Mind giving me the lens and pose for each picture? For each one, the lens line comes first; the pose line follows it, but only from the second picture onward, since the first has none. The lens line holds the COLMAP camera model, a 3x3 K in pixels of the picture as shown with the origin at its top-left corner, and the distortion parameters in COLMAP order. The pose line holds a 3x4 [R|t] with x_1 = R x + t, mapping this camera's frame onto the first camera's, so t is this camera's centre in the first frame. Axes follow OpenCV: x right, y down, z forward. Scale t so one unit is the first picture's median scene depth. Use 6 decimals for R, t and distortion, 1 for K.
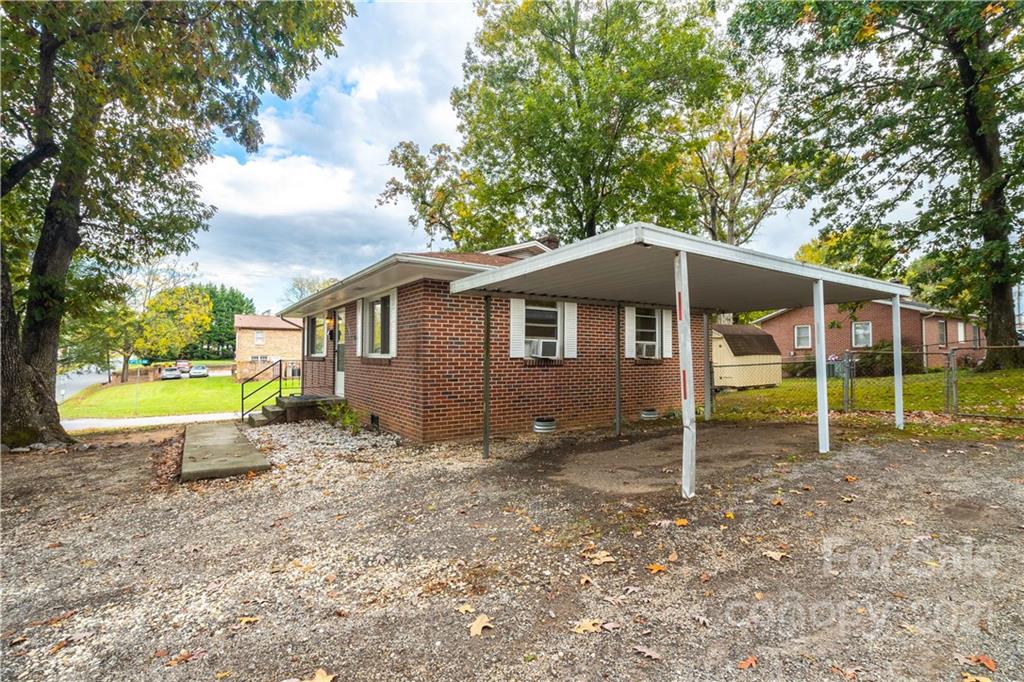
lens RADIAL K [[470.1, 0, 510.1], [0, 470.1, 344.7], [0, 0, 1]] dist [-0.003969, 0.001751]
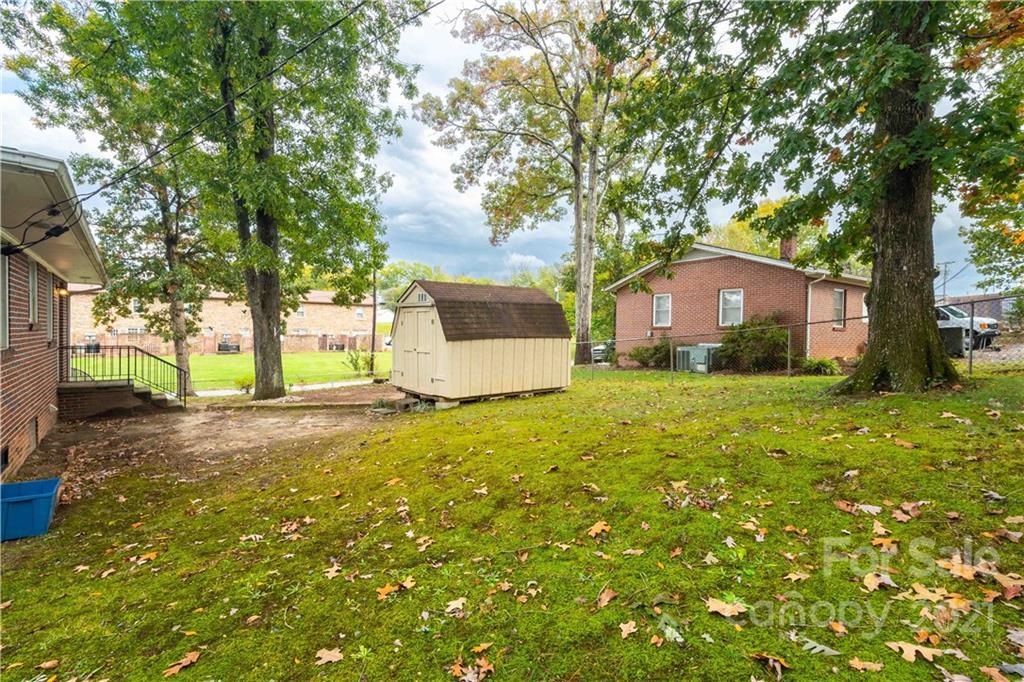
lens RADIAL K [[470.1, 0, 514.0], [0, 470.1, 344.4], [0, 0, 1]] dist [-0.003969, 0.001751]
pose [[0.996255, 0.012209, 0.085596, 0.477681], [-0.017186, 0.998189, 0.057652, -0.003714], [-0.084737, -0.058907, 0.994661, 0.437004]]
